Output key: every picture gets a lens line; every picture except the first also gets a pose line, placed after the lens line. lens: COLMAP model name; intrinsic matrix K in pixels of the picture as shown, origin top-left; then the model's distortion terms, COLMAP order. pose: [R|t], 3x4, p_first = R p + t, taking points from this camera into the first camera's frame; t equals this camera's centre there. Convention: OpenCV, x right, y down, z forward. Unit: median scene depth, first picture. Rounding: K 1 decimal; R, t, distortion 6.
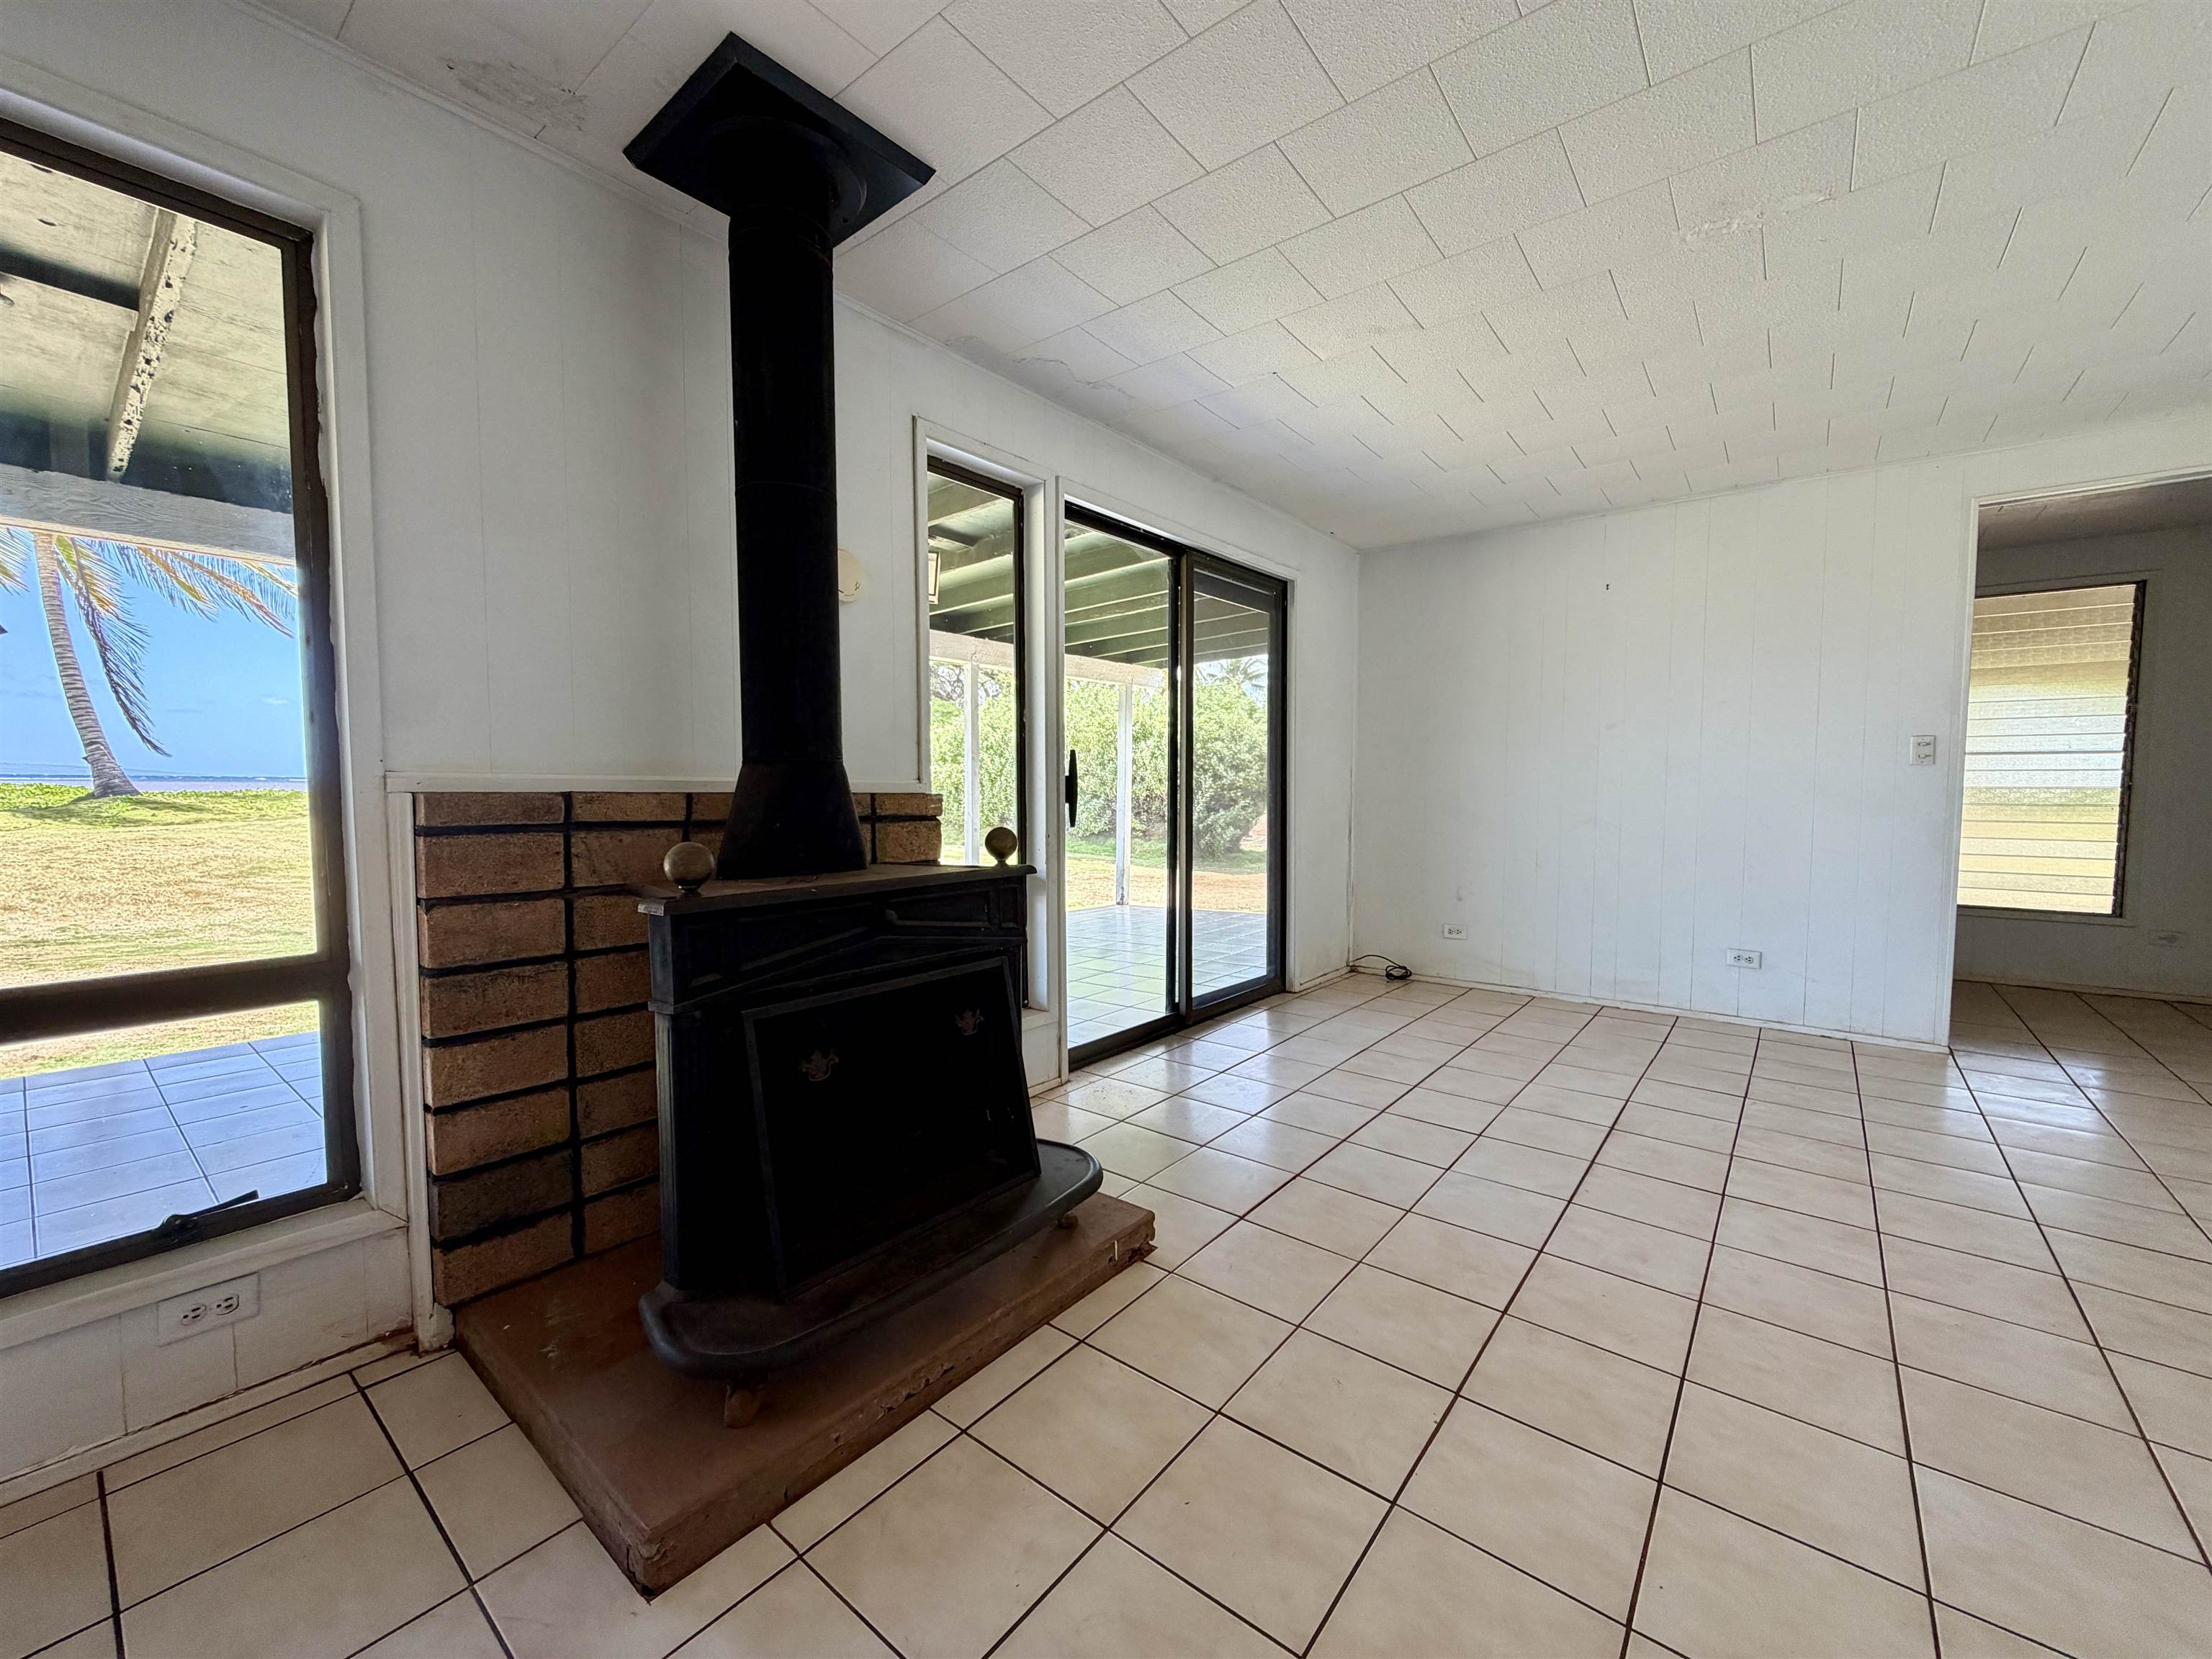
lens RADIAL K [[879.0, 0, 1108.9], [0, 879.0, 823.4], [0, 0, 1]] dist [-0.000405, 0.000270]
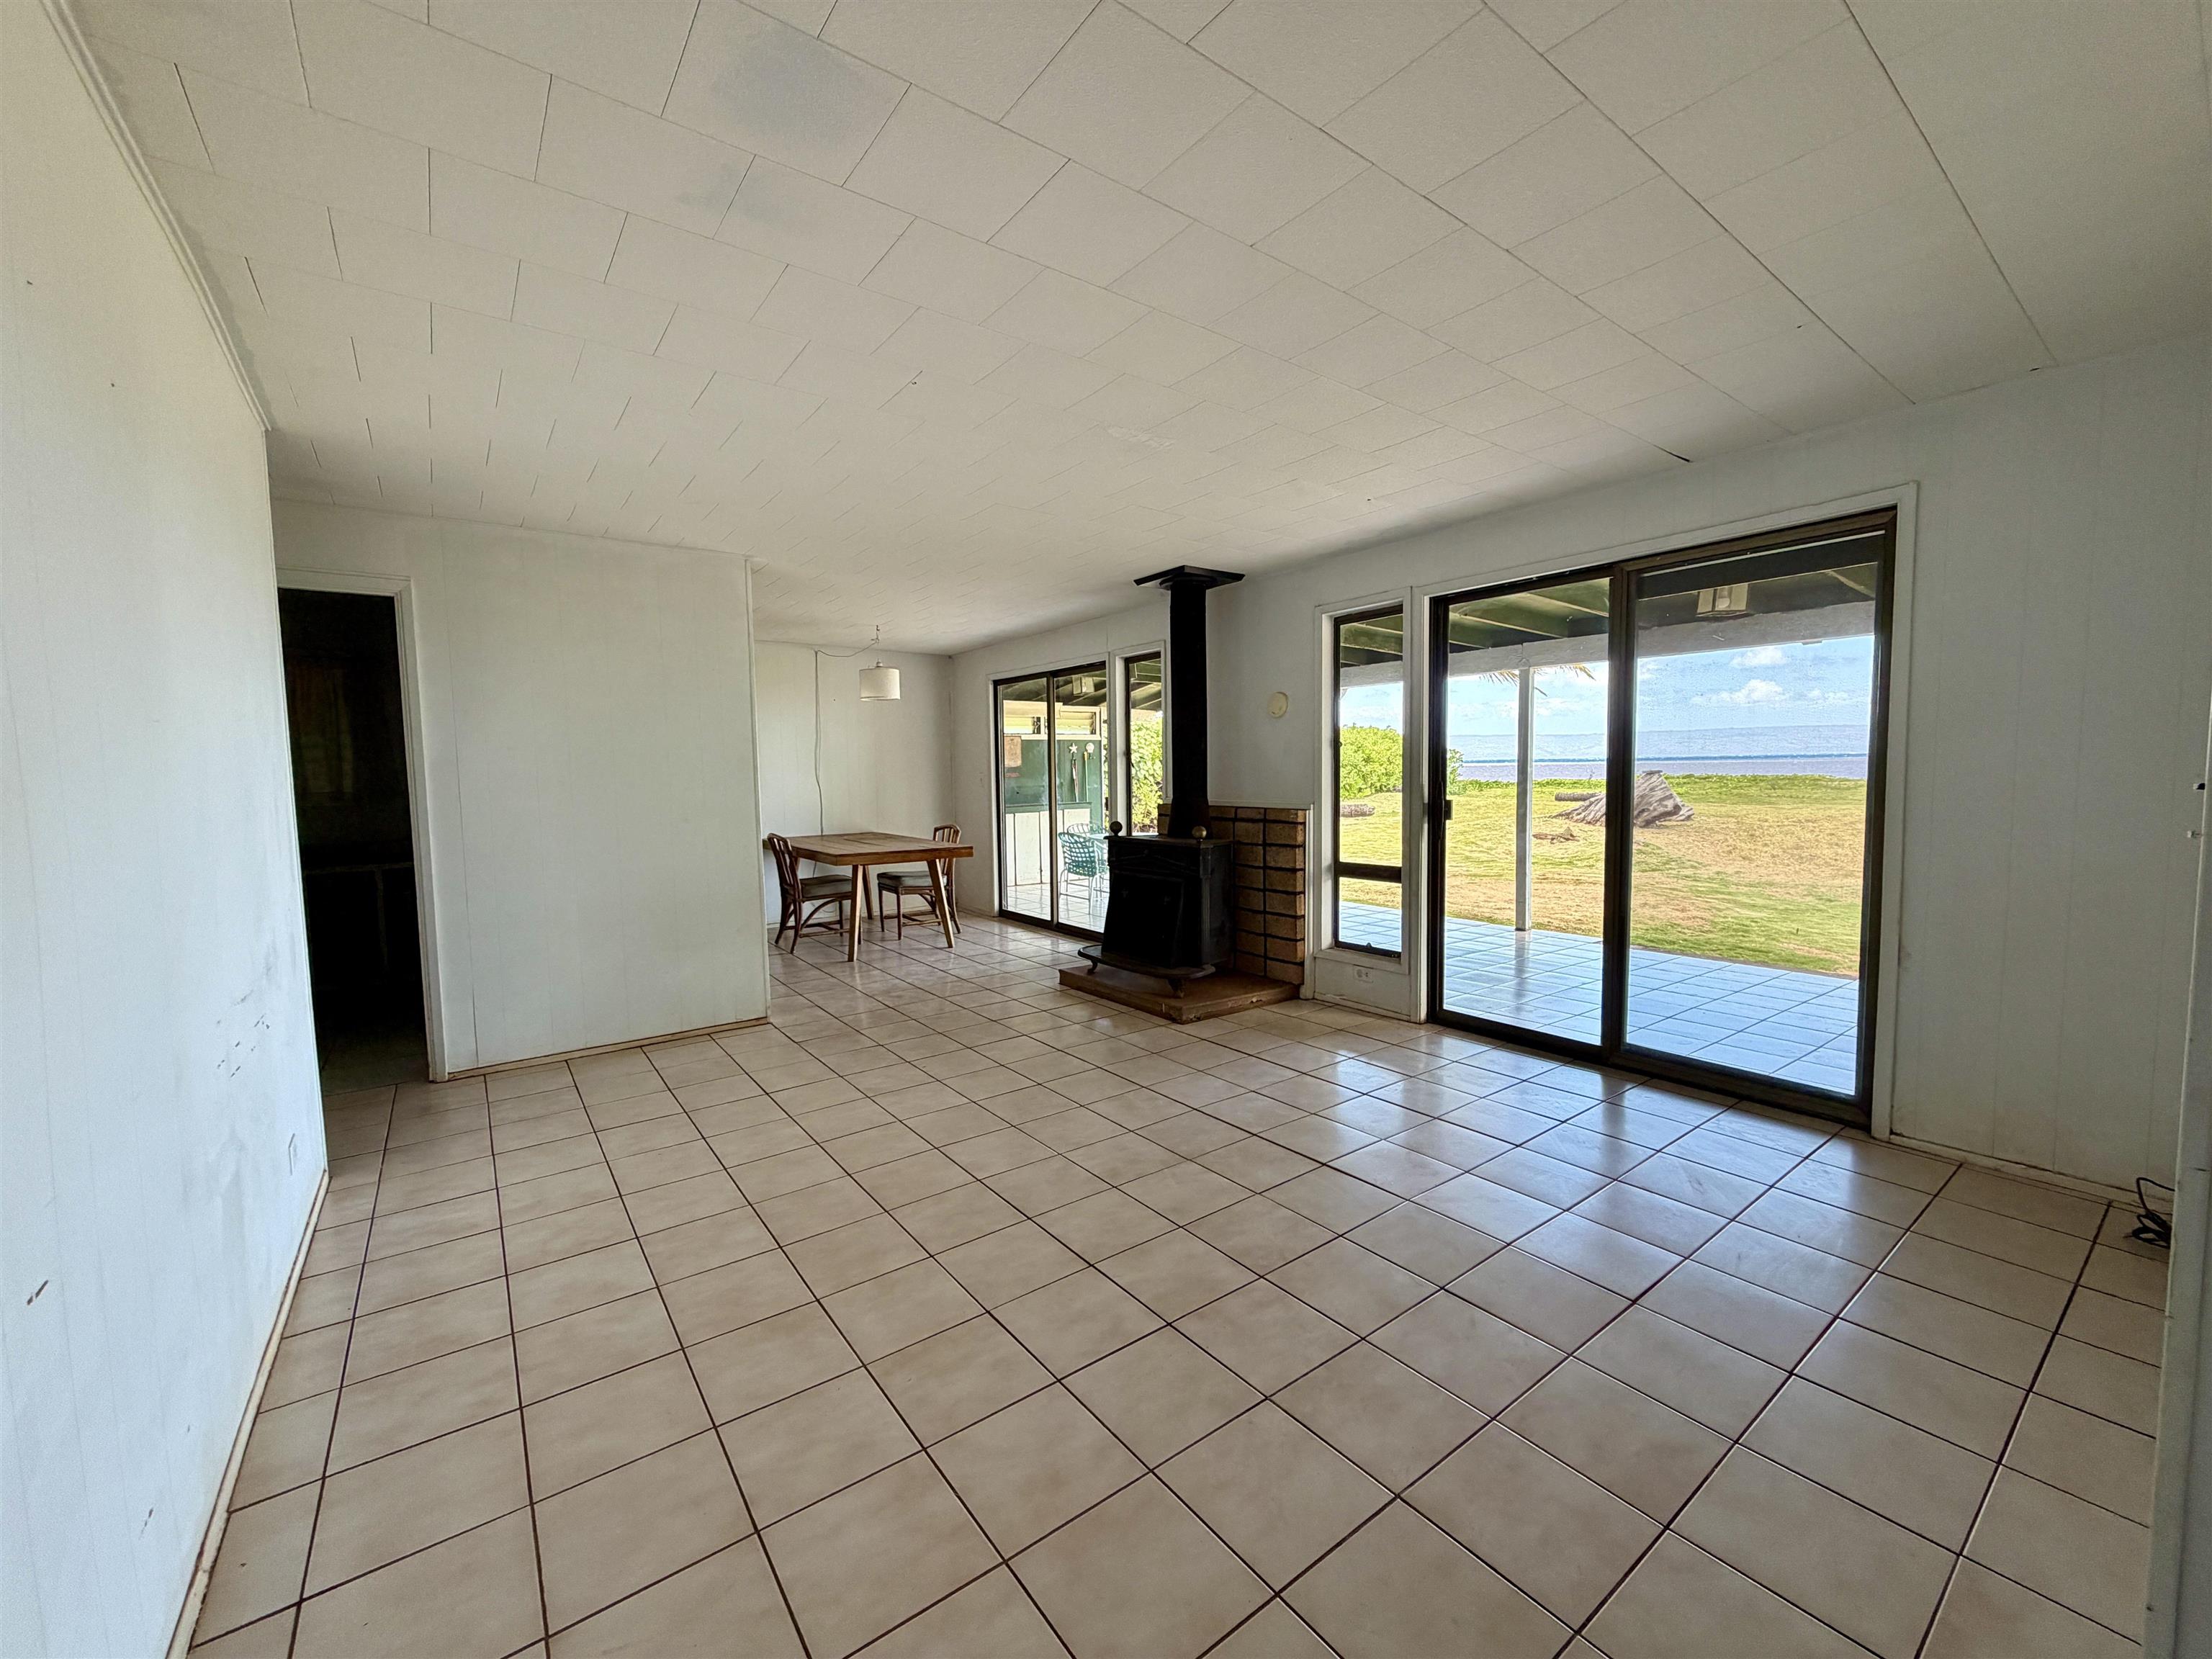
lens RADIAL K [[879.0, 0, 1105.5], [0, 879.0, 830.9], [0, 0, 1]] dist [-0.000405, 0.000270]
pose [[-0.259441, 0.067349, -0.963408, 2.403632], [-0.026650, 0.996686, 0.076853, -0.170867], [0.965391, 0.045613, -0.256786, 1.510137]]
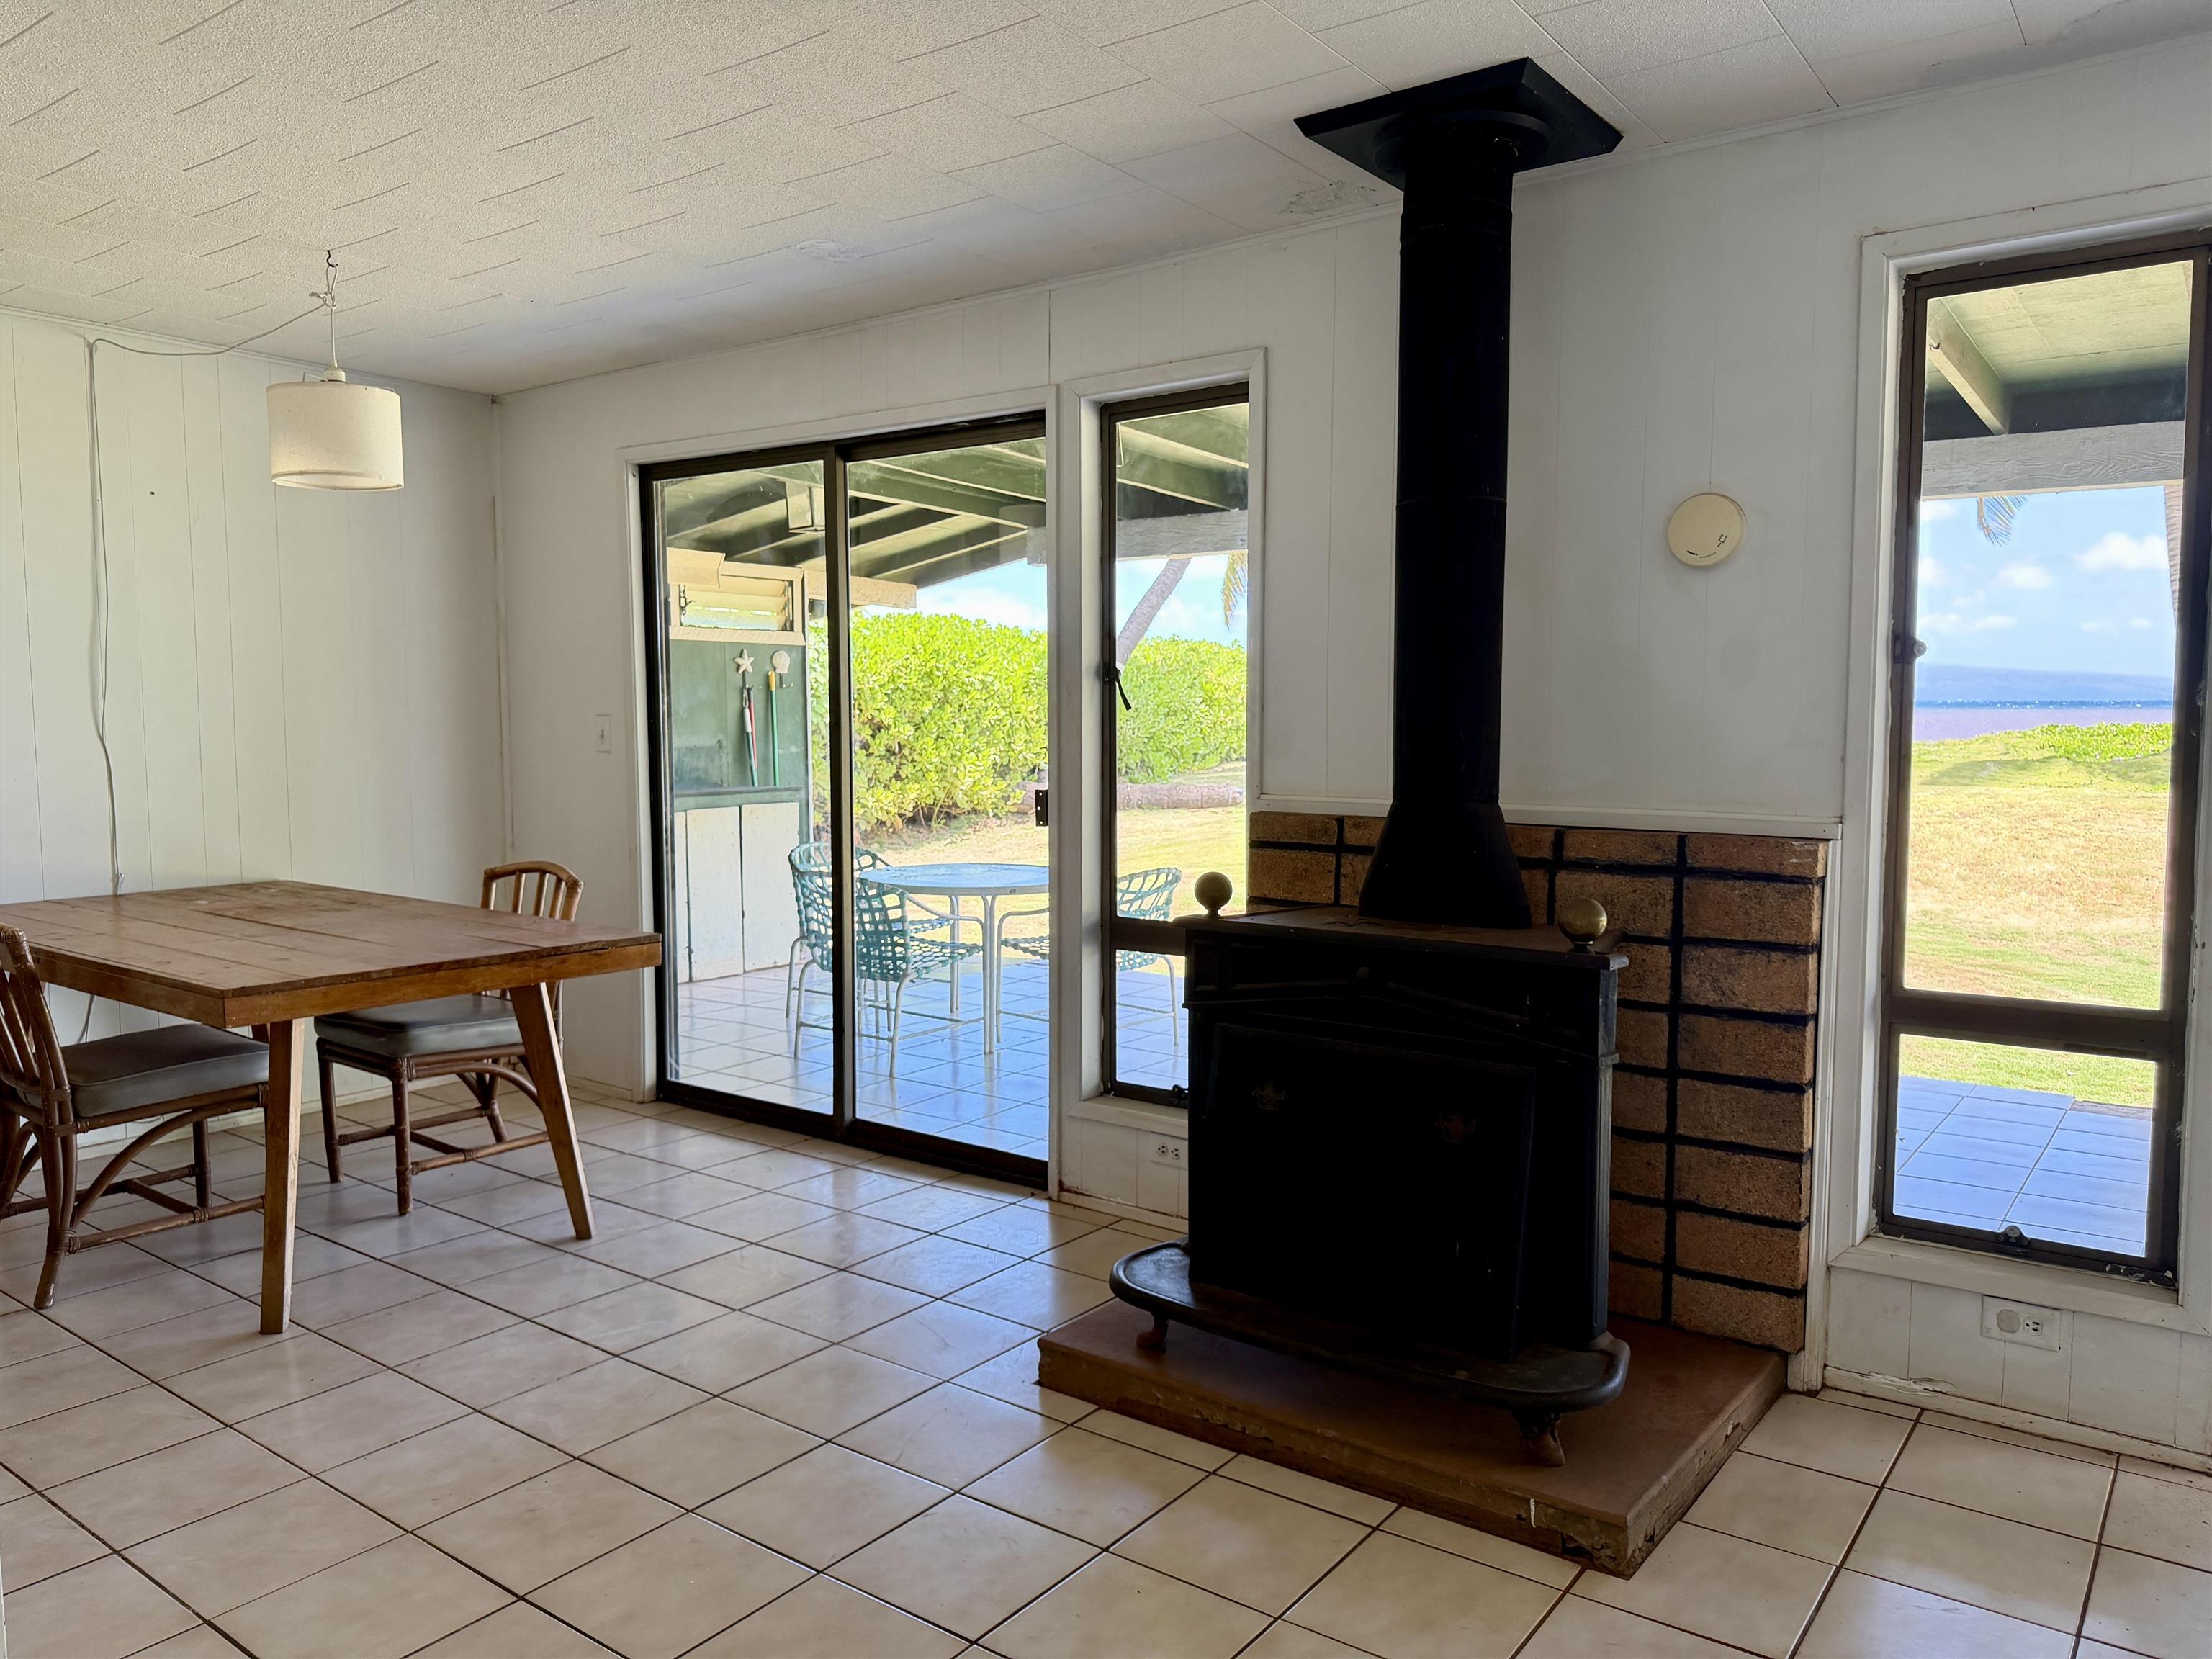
lens RADIAL K [[1558.2, 0, 1100.1], [0, 1558.2, 840.0], [0, 0, 1]] dist [0.024024, -0.021235]
pose [[0.029140, 0.077732, -0.996548, 1.269193], [-0.042478, 0.996167, 0.076460, -0.137810], [0.998672, 0.040104, 0.032330, 0.623894]]
